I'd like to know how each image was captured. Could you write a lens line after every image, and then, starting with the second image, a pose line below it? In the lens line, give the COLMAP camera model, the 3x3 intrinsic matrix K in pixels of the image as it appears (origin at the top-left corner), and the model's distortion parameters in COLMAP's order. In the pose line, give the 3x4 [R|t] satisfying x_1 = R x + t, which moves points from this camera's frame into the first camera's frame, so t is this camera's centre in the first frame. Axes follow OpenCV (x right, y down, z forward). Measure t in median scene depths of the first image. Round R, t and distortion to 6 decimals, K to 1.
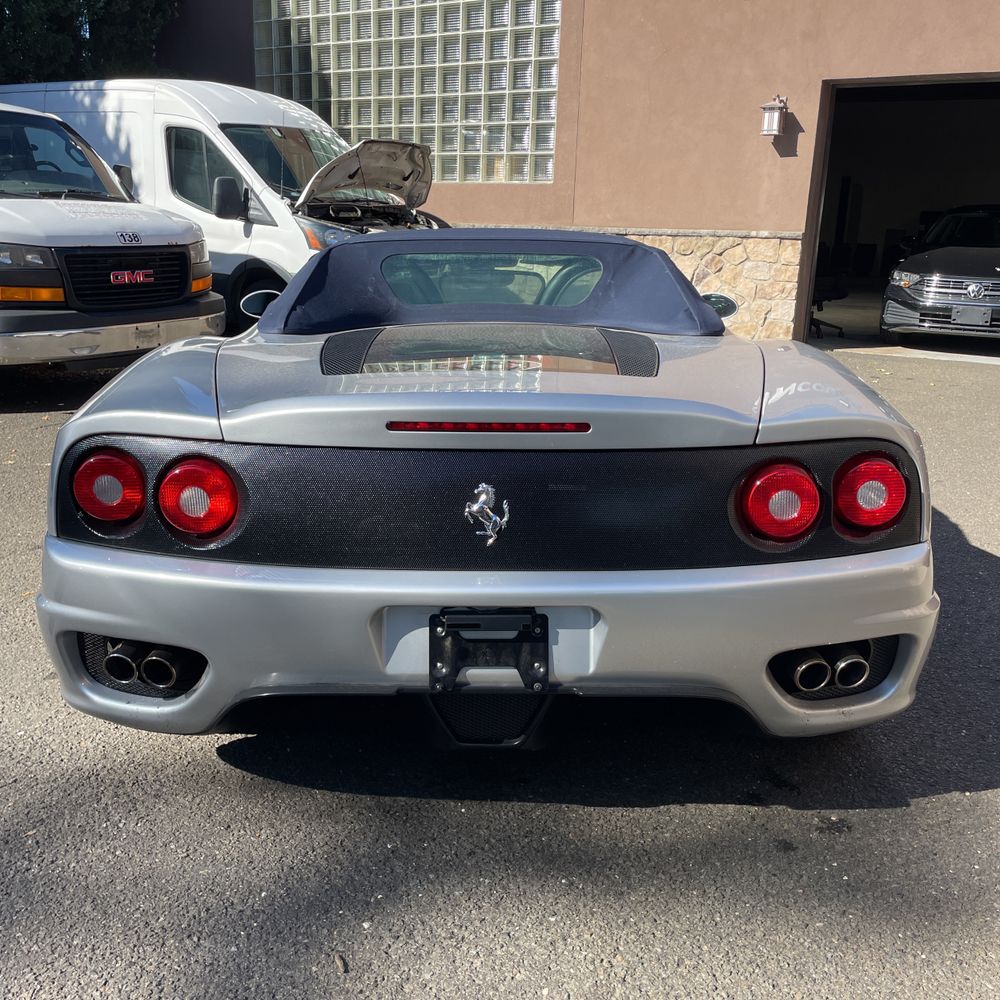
lens RADIAL K [[1000.2, 0, 502.9], [0, 1000.2, 492.2], [0, 0, 1]] dist [0.090871, -0.121848]
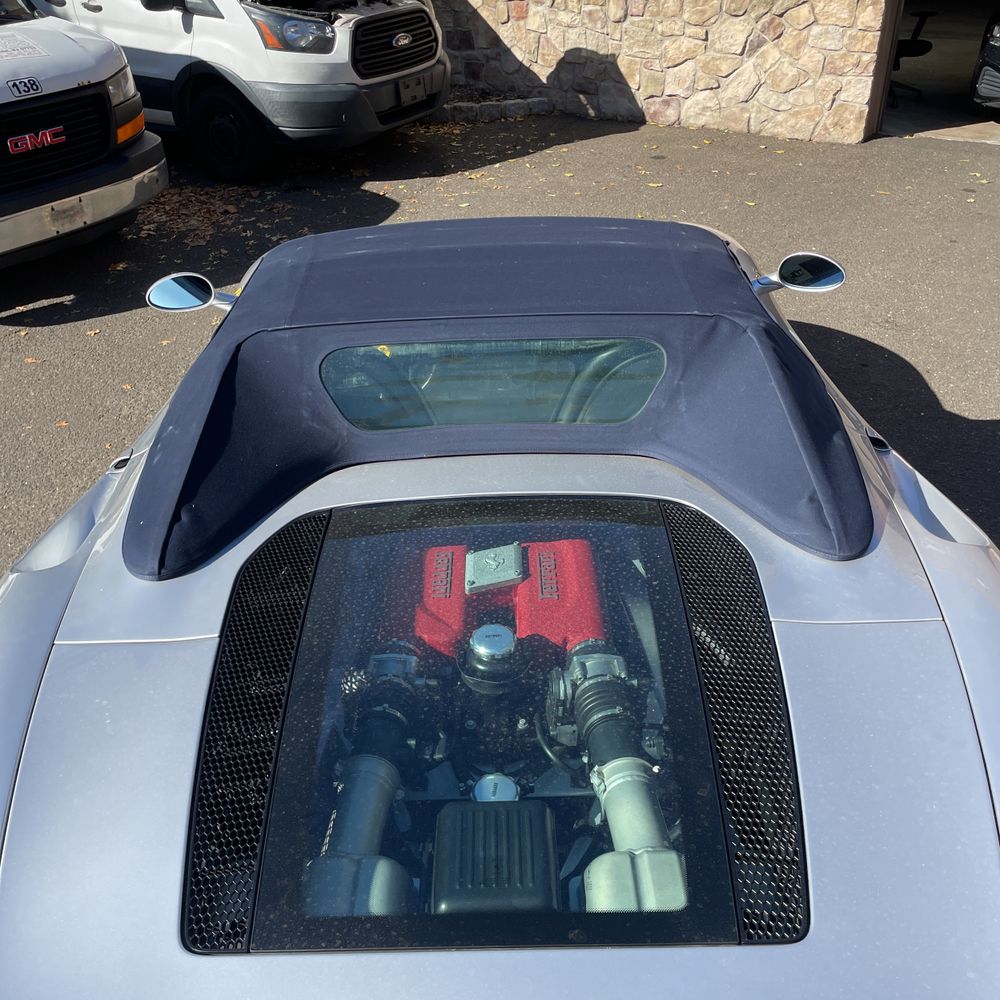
lens RADIAL K [[1000.2, 0, 502.9], [0, 1000.2, 492.2], [0, 0, 1]] dist [0.090871, -0.121848]
pose [[0.999152, -0.033085, -0.024515, 0.003090], [0.038581, 0.960245, 0.276480, -0.117410], [0.014393, -0.277191, 0.960707, 0.132917]]
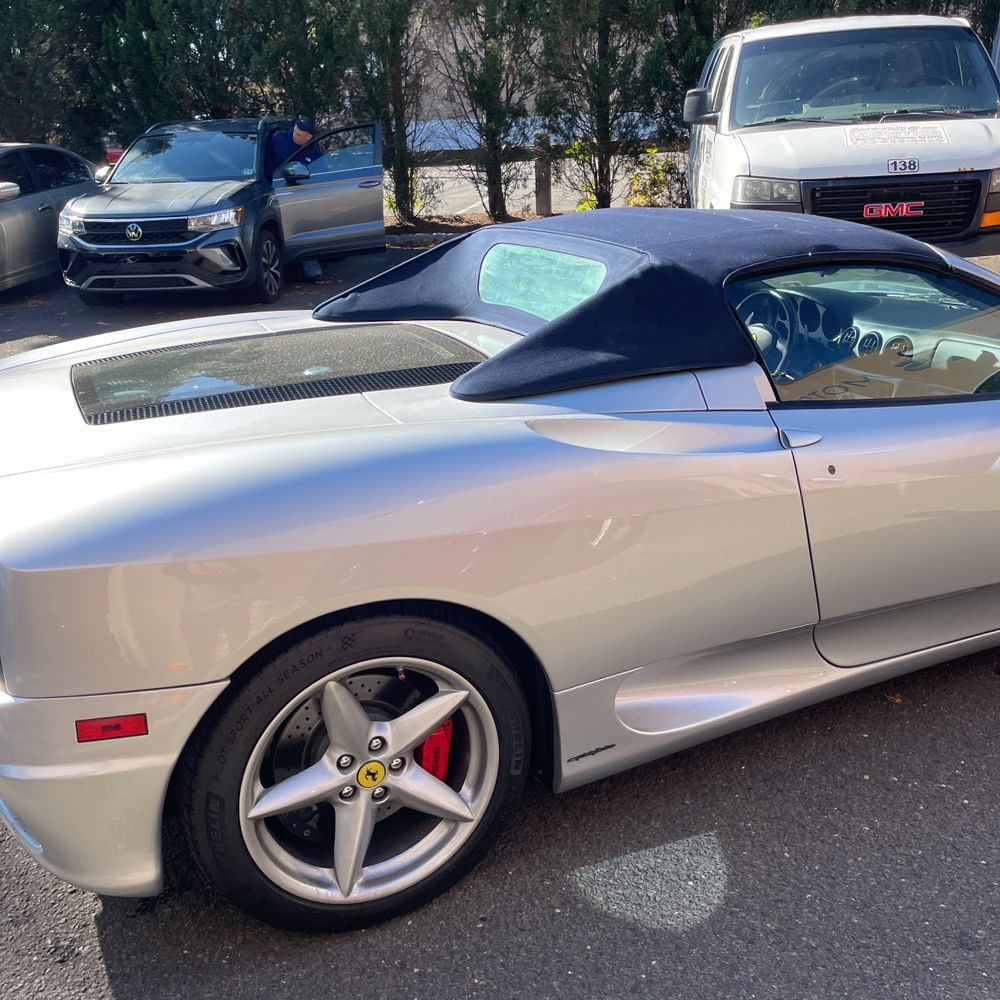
lens RADIAL K [[1000.2, 0, 502.9], [0, 1000.2, 492.2], [0, 0, 1]] dist [0.090871, -0.121848]
pose [[0.386638, 0.285115, -0.877052, 0.282775], [-0.186296, 0.955551, 0.228508, -0.085722], [0.903219, 0.075042, 0.422568, 0.239562]]
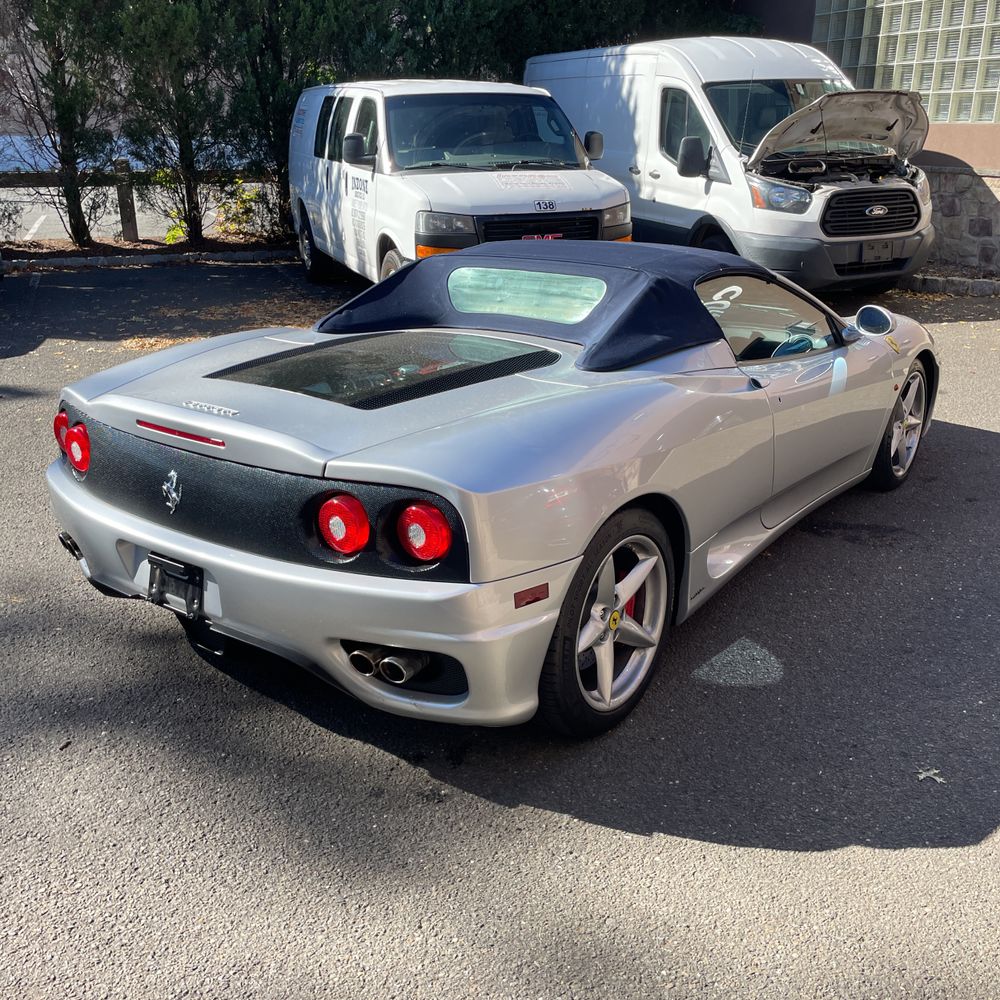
lens RADIAL K [[1010.1, 0, 503.8], [0, 1010.1, 497.8], [0, 0, 1]] dist [0.097134, -0.155619]
pose [[0.796279, 0.186880, -0.575339, 0.249287], [-0.141102, 0.982229, 0.123757, -0.045032], [0.588243, -0.017363, 0.808498, 0.016770]]
